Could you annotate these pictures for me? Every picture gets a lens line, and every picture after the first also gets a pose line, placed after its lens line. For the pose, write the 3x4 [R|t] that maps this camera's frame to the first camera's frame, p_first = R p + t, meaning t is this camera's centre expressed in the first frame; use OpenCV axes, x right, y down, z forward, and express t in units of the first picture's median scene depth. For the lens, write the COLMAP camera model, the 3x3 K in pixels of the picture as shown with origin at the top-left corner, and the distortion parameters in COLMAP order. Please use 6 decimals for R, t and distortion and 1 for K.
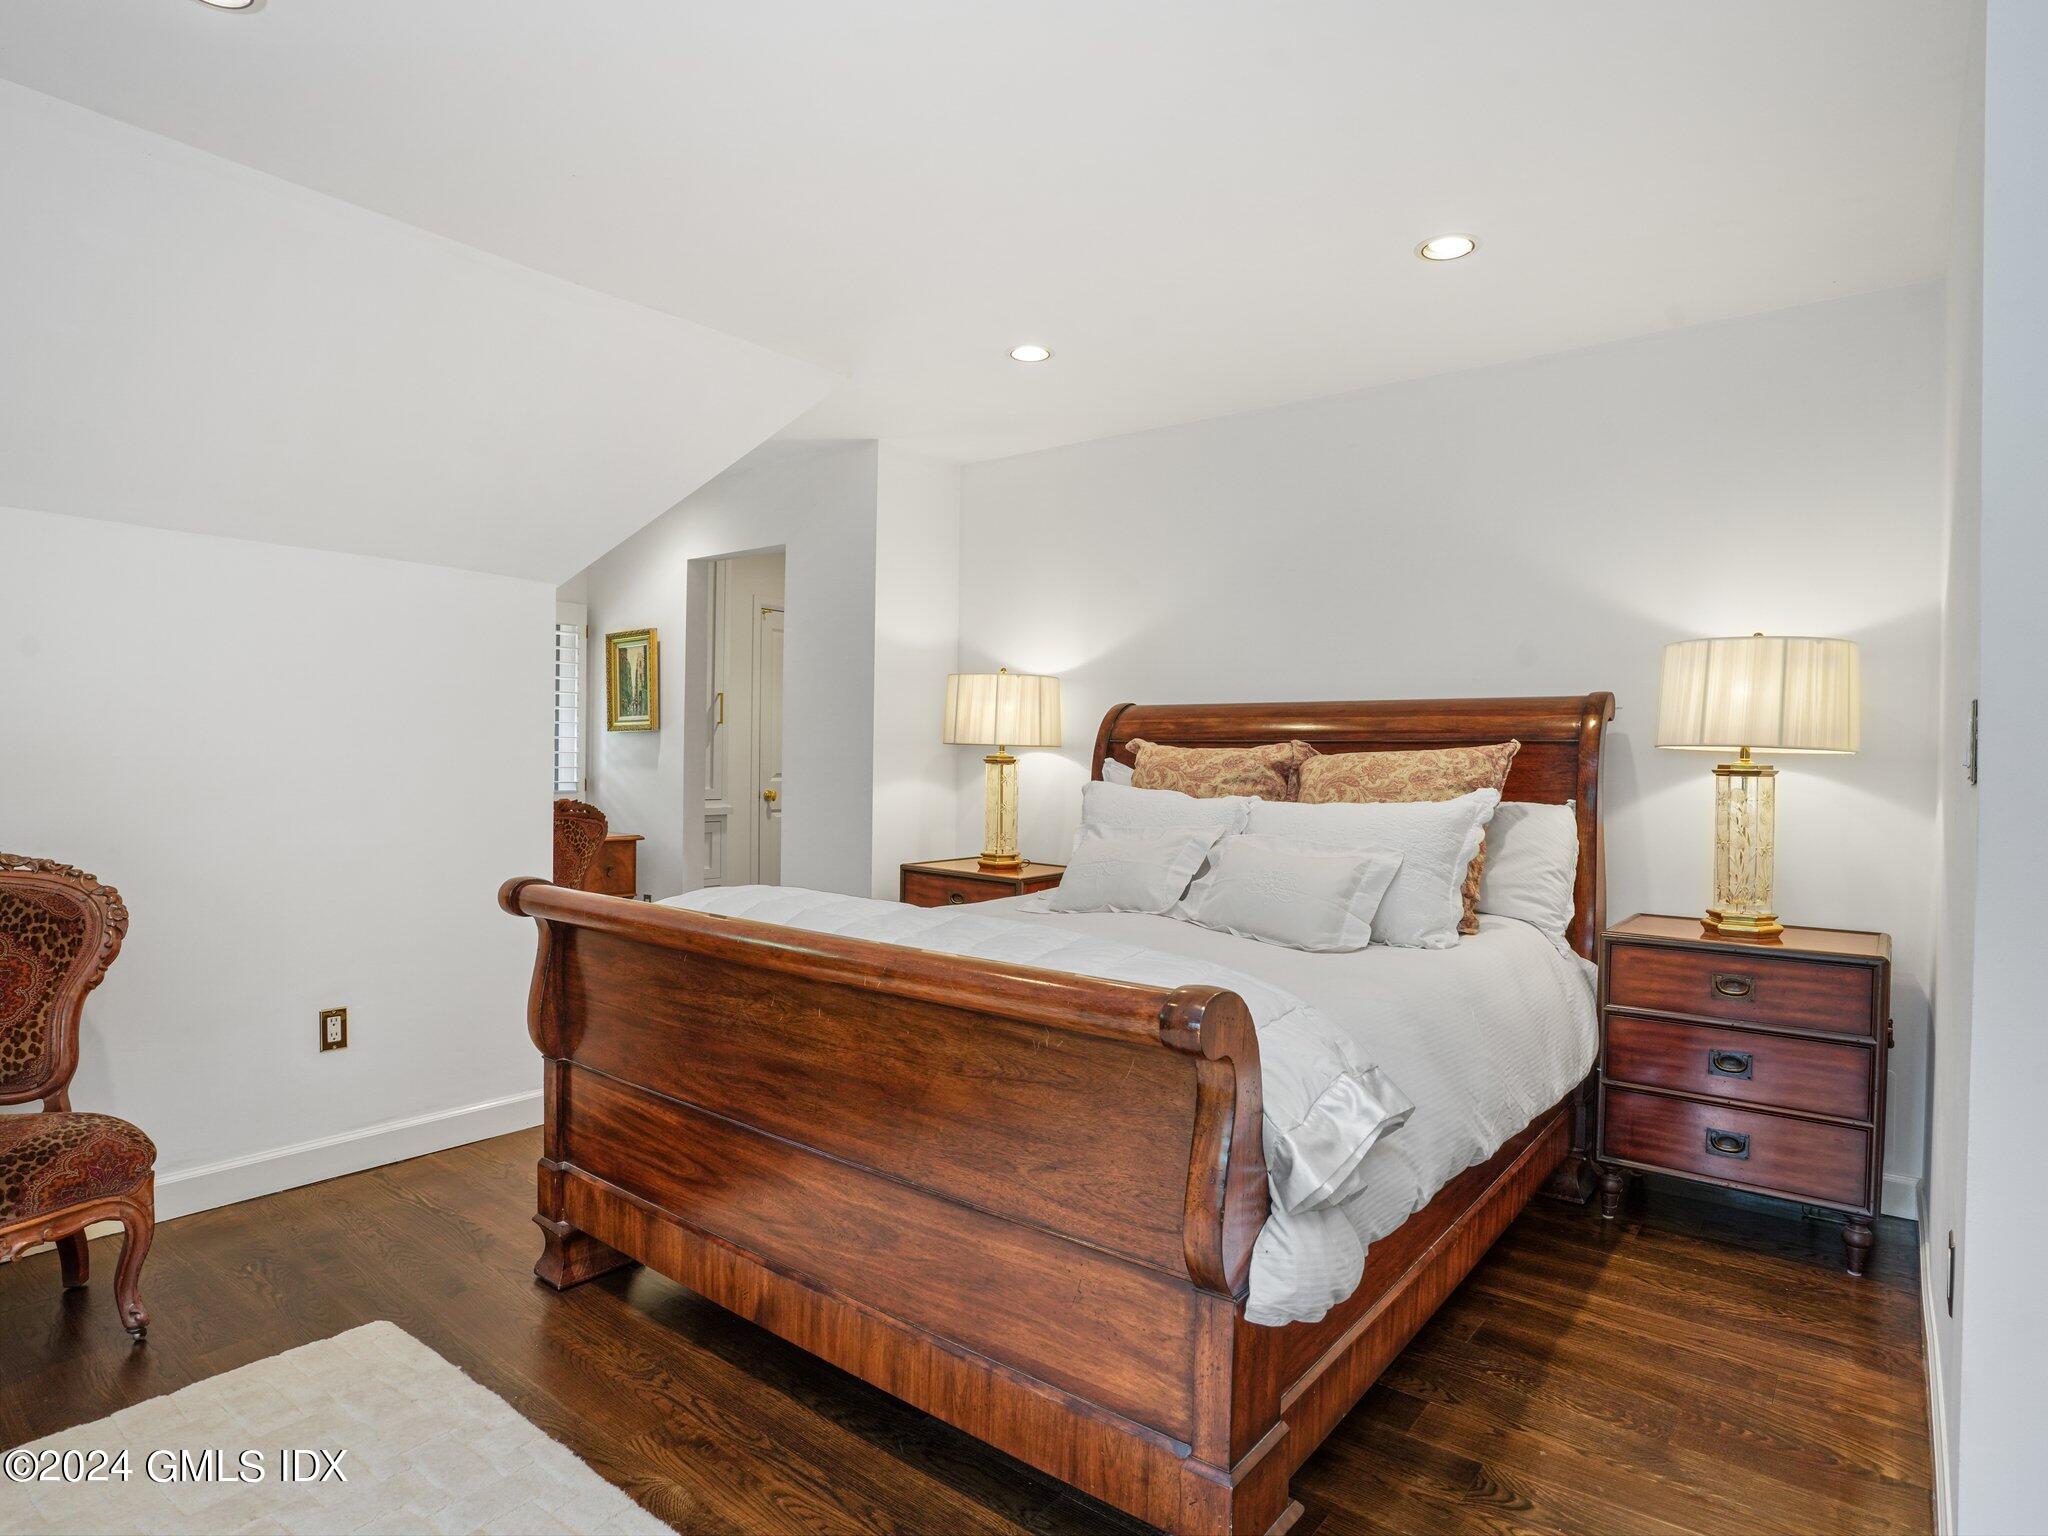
lens RADIAL K [[1120.8, 0, 1030.7], [0, 1120.8, 776.3], [0, 0, 1]] dist [-0.067809, 0.022926]
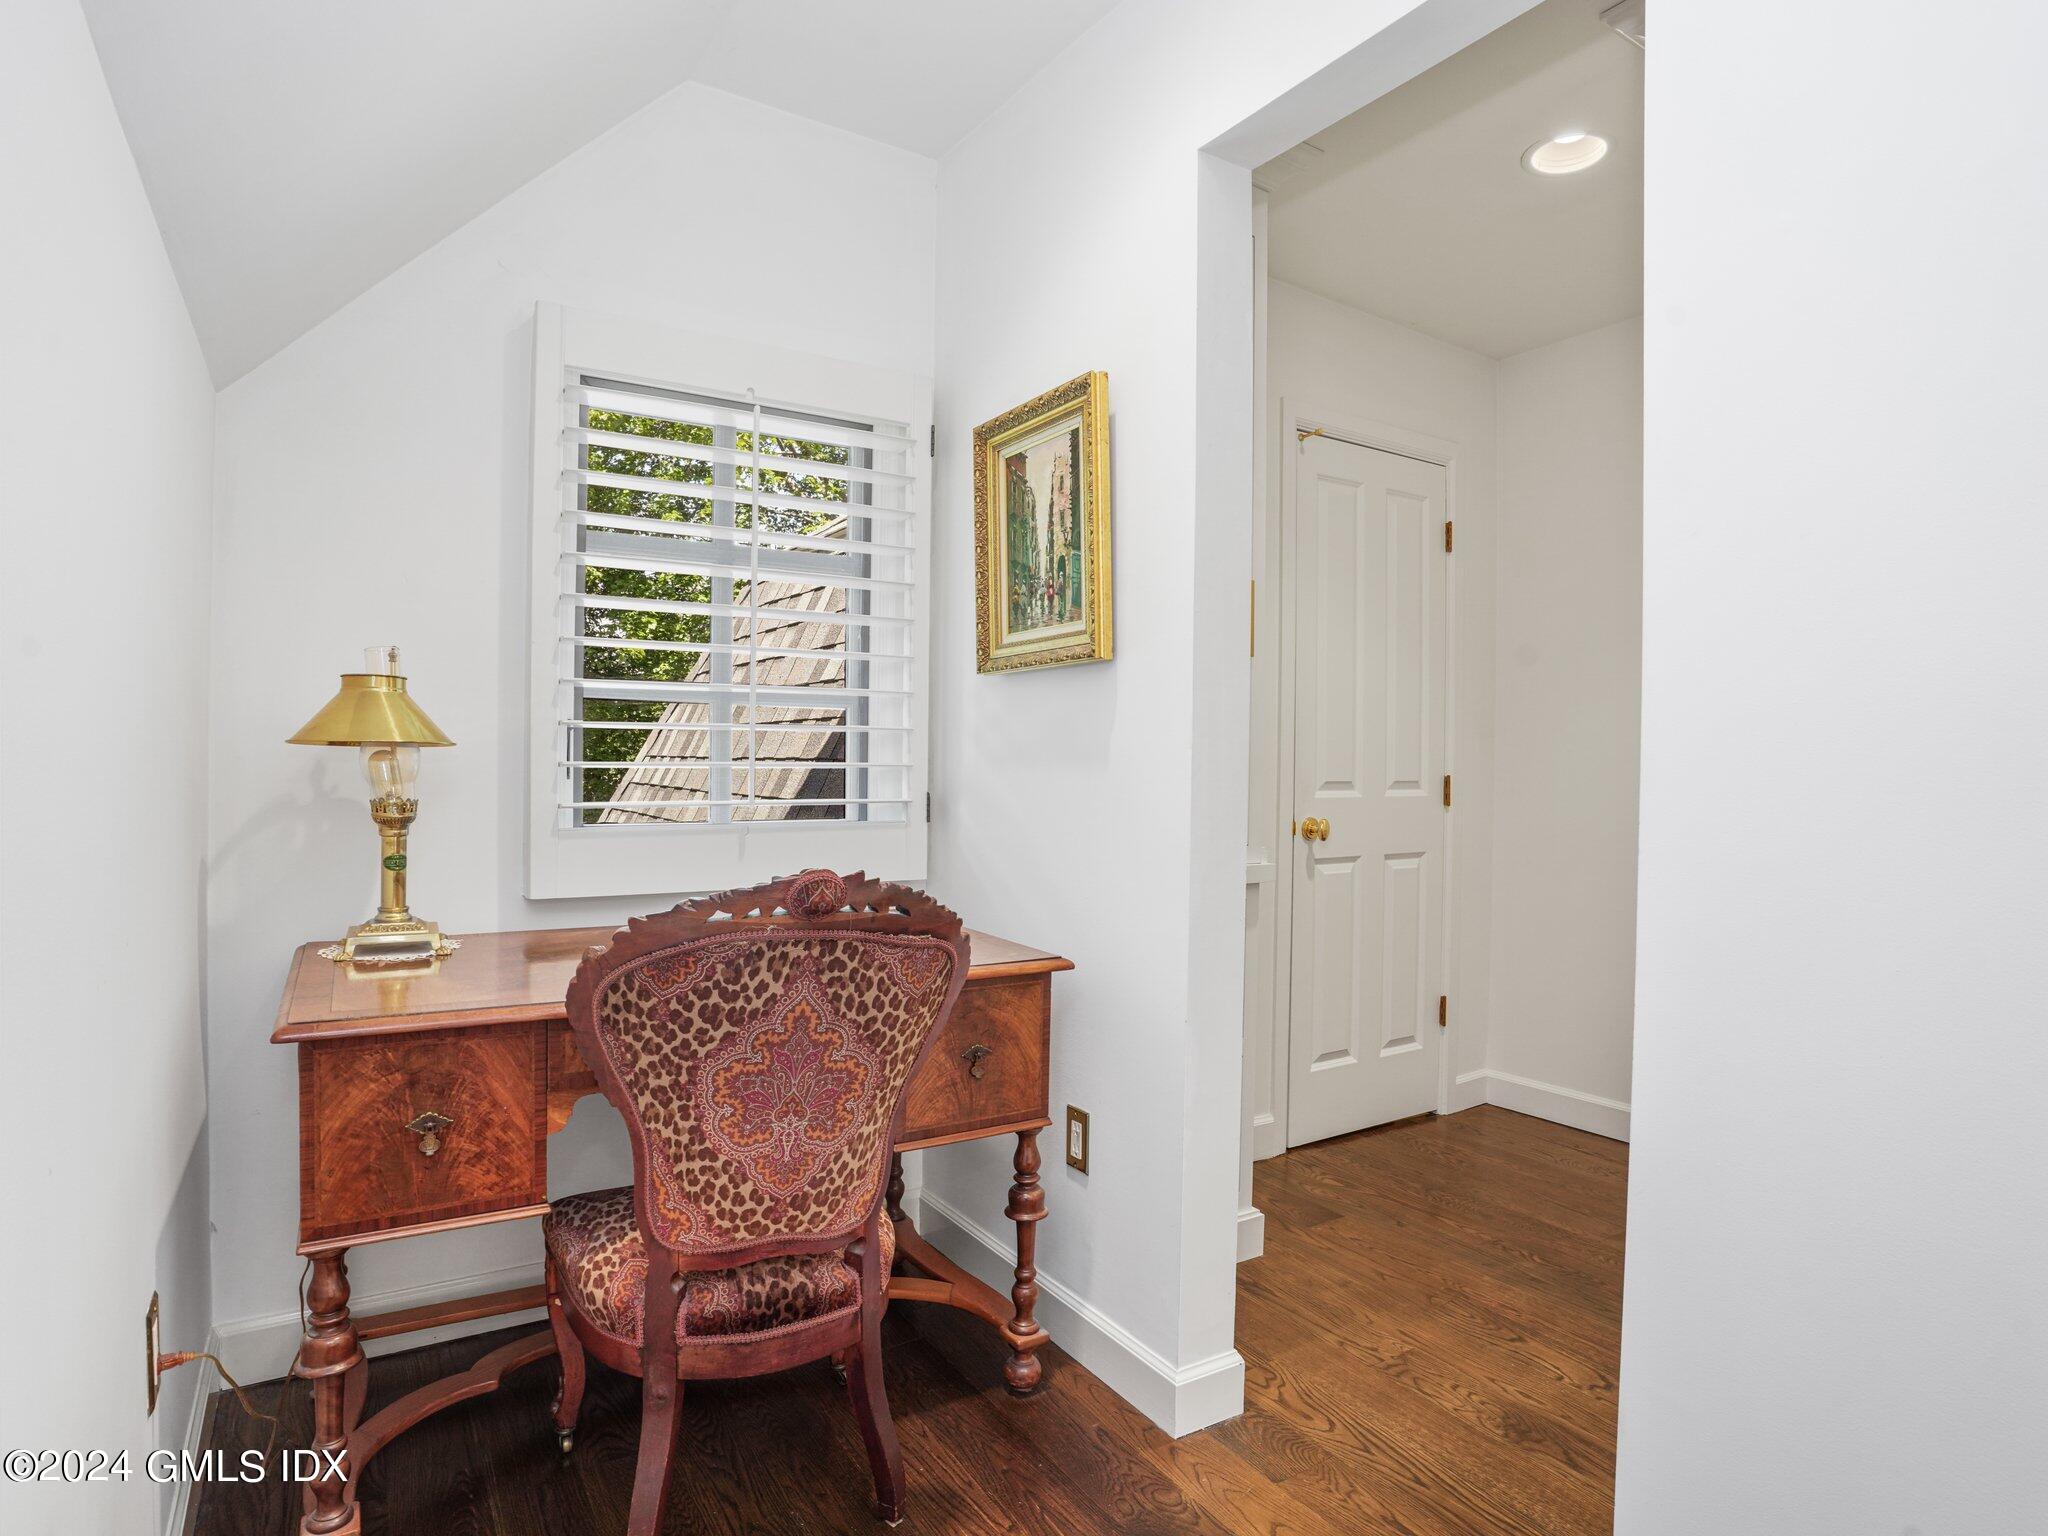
lens RADIAL K [[1120.8, 0, 1024.3], [0, 1120.8, 768.3], [0, 0, 1]] dist [-0.067809, 0.022926]
pose [[0.942345, -0.001916, -0.334636, -0.236557], [-0.002770, 0.999905, -0.013525, -0.001586], [0.334630, 0.013672, 0.942250, 0.641579]]
